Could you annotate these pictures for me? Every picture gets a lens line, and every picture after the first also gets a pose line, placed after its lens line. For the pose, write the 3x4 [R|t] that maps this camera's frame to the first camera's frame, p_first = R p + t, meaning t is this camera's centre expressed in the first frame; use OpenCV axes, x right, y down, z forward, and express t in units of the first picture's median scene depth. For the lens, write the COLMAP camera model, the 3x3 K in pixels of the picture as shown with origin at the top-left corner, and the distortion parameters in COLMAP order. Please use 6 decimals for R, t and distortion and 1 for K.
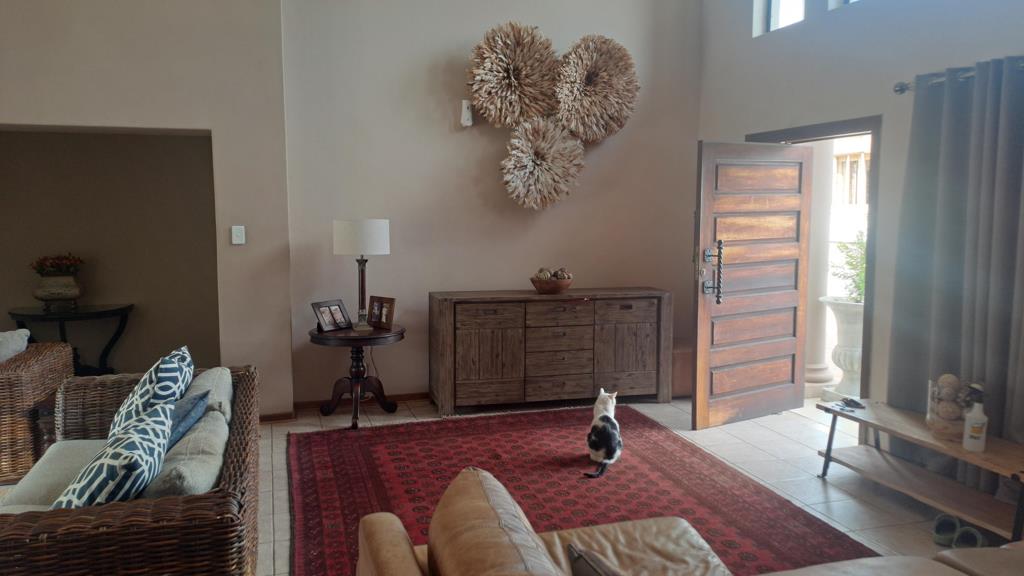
lens RADIAL K [[754.2, 0, 487.8], [0, 754.2, 285.7], [0, 0, 1]] dist [0.074551, -0.074336]
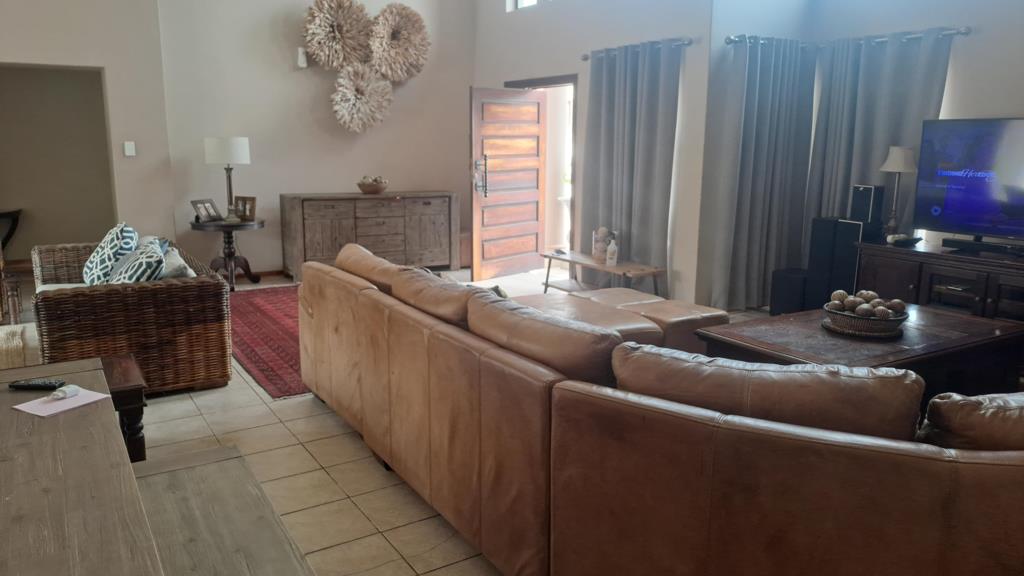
lens RADIAL K [[754.2, 0, 504.7], [0, 754.2, 290.5], [0, 0, 1]] dist [0.074551, -0.074336]
pose [[0.963664, -0.046030, 0.263122, -0.060033], [0.020793, 0.994978, 0.097909, 0.058496], [-0.266307, -0.088880, 0.959782, -0.439754]]
